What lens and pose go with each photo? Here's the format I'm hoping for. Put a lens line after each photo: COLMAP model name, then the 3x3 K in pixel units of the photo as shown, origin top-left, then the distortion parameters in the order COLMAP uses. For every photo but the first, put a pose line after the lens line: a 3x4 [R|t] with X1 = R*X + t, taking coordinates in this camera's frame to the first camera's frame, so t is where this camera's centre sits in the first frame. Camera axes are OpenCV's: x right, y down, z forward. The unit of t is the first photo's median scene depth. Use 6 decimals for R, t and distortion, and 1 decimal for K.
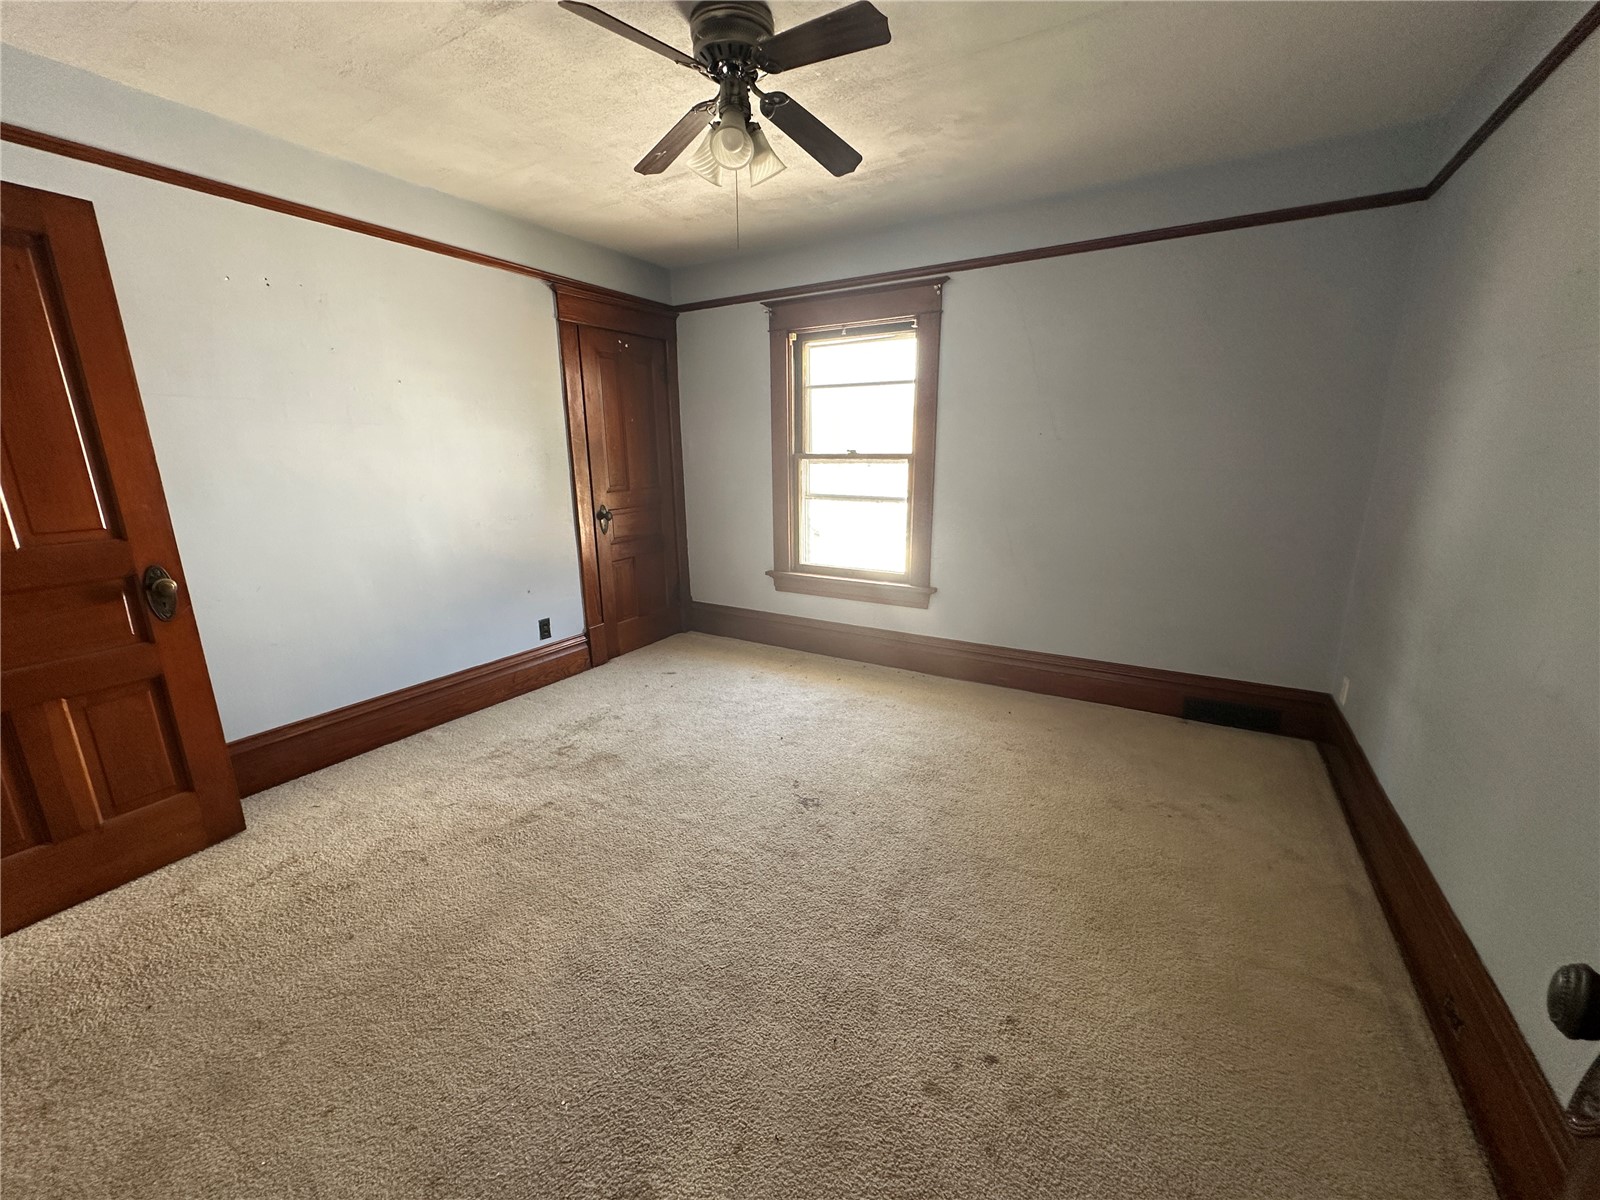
lens RADIAL K [[637.4, 0, 794.1], [0, 637.4, 591.2], [0, 0, 1]] dist [-0.003830, 0.000564]
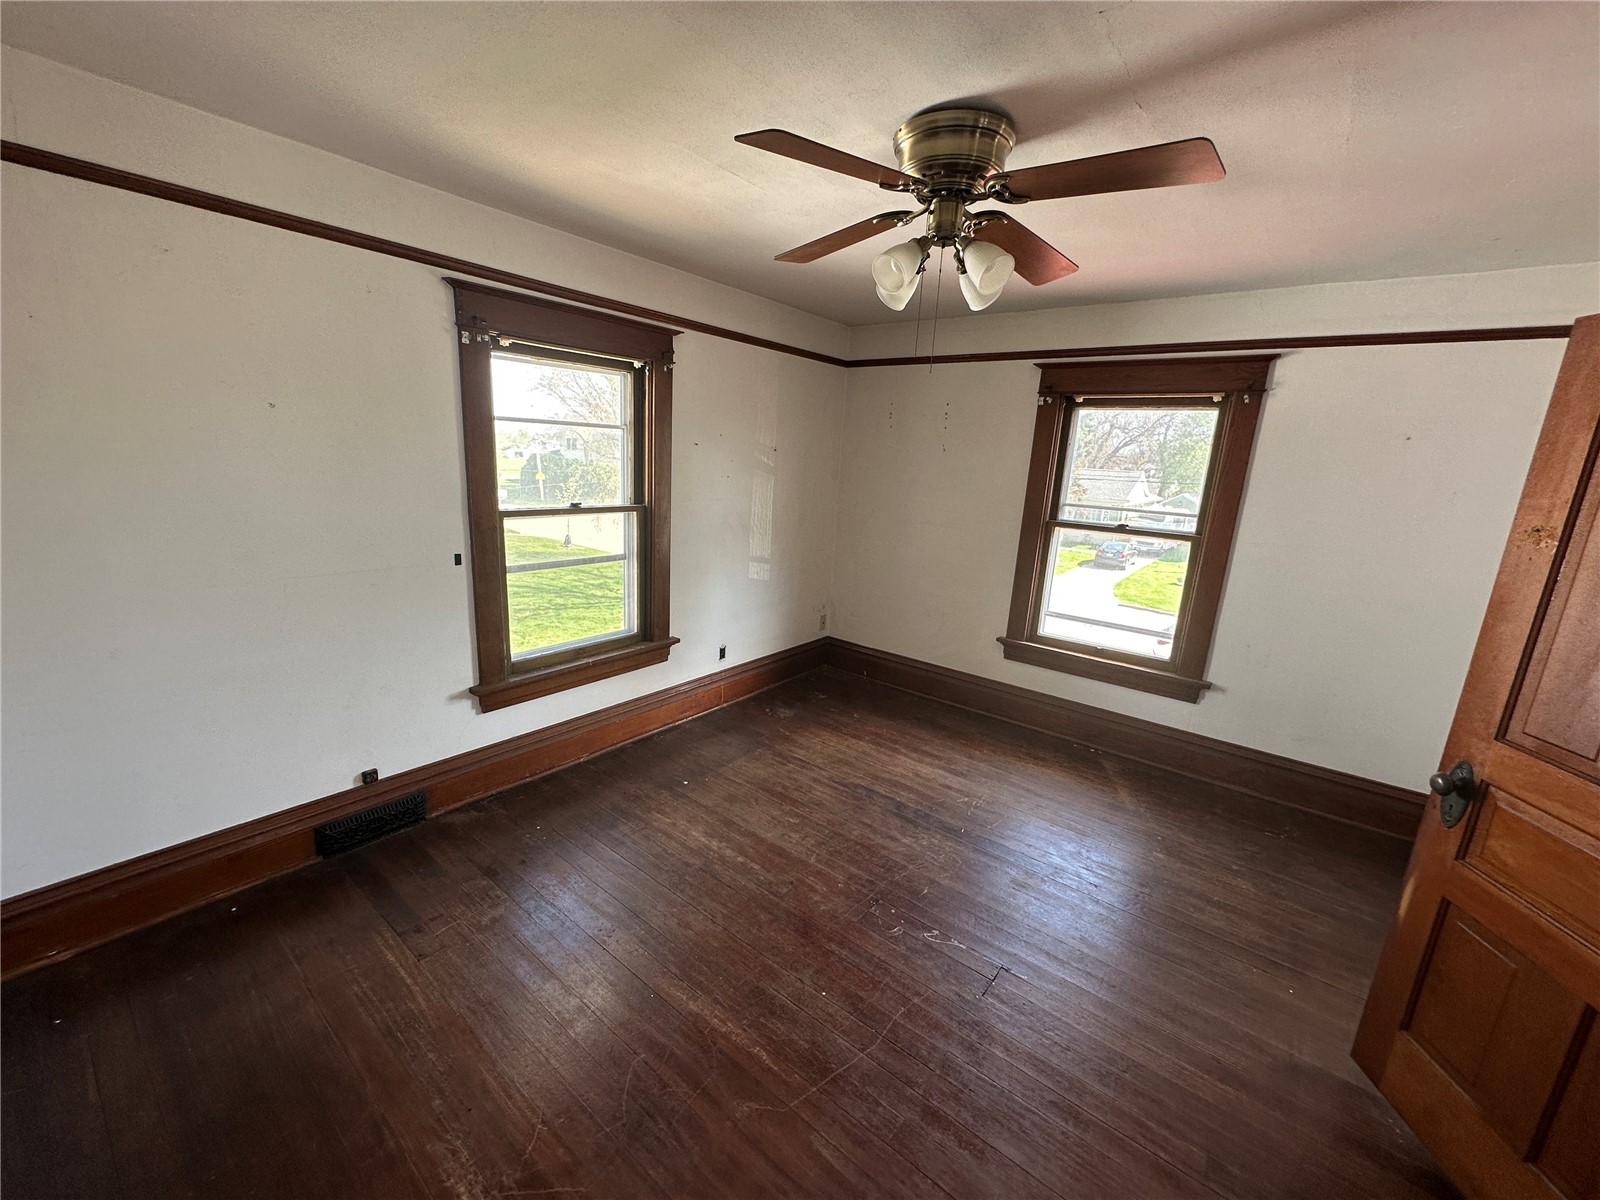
lens RADIAL K [[637.4, 0, 792.8], [0, 637.4, 605.5], [0, 0, 1]] dist [-0.003830, 0.000564]
pose [[0.142691, -0.196111, 0.970144, -0.682623], [0.203551, 0.965037, 0.165139, -0.175015], [-0.968610, 0.173910, 0.177621, 0.618361]]
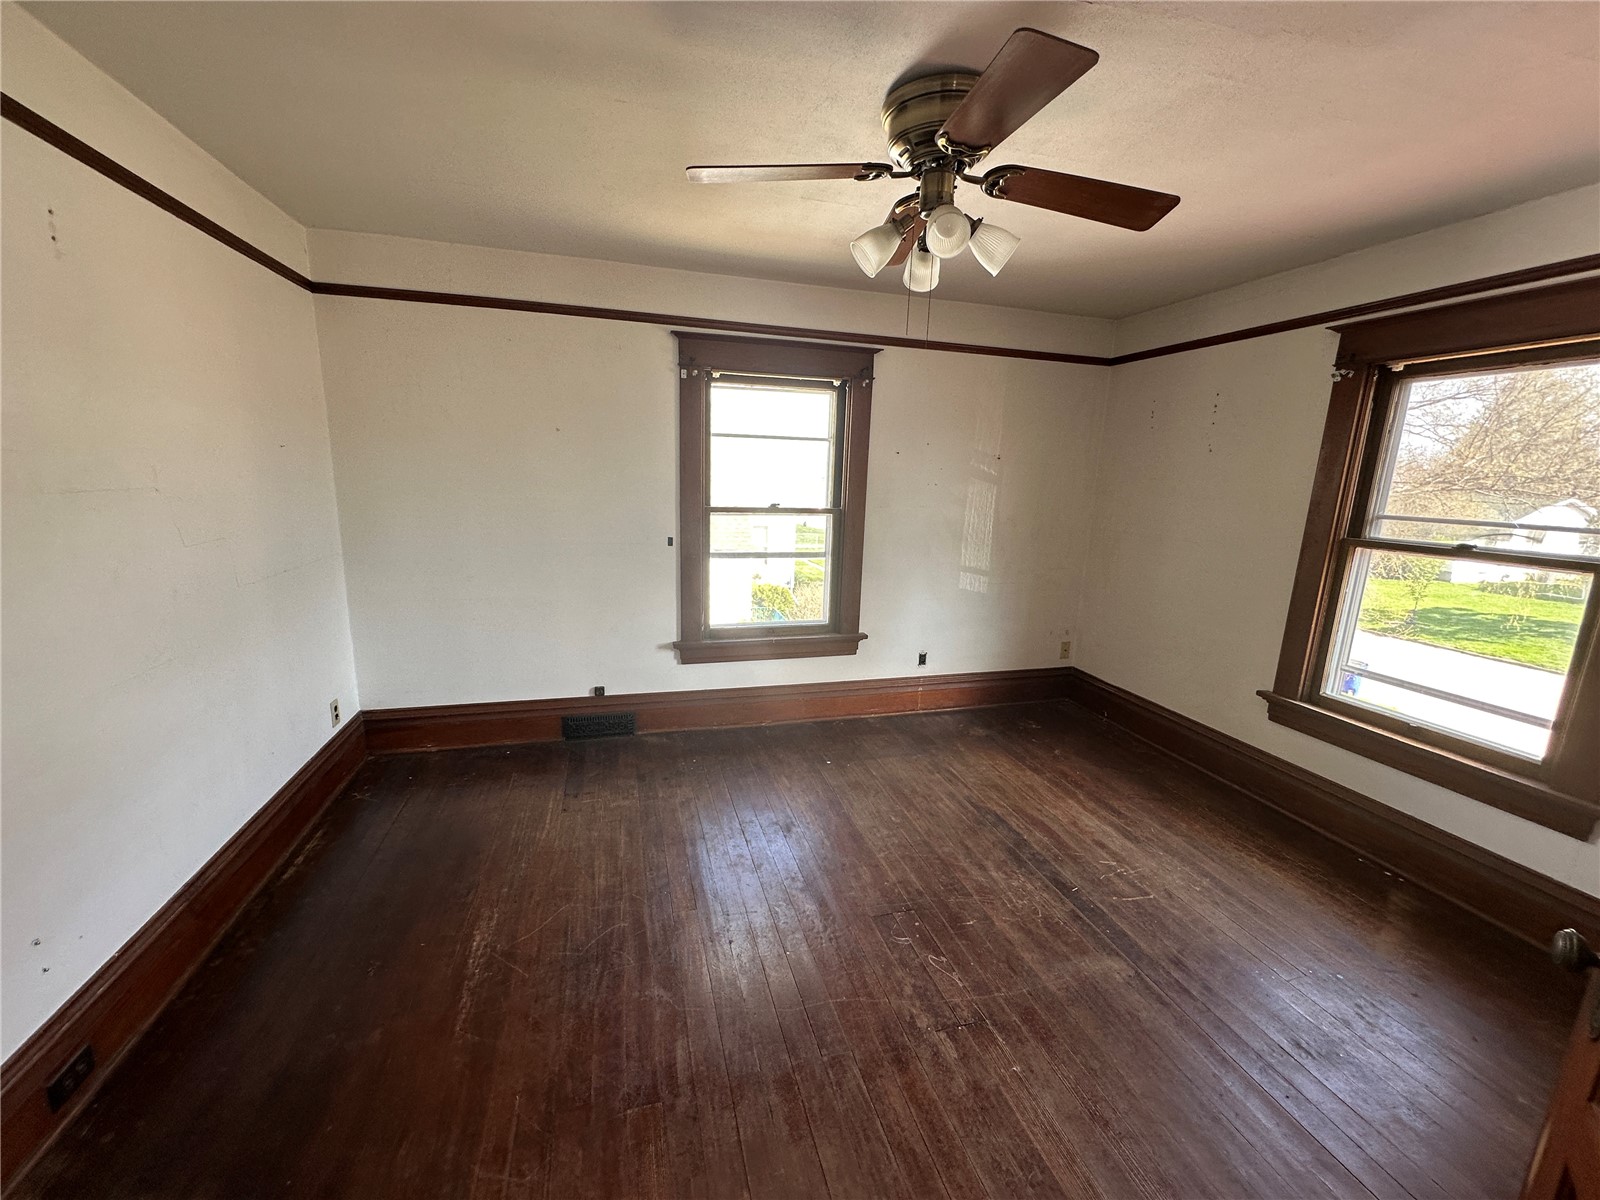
lens RADIAL K [[637.4, 0, 801.0], [0, 637.4, 607.2], [0, 0, 1]] dist [-0.003830, 0.000564]
pose [[0.694693, -0.100878, 0.712198, -0.581806], [0.138304, 0.990375, 0.005376, -0.067383], [-0.705885, 0.094765, 0.701958, 0.316517]]
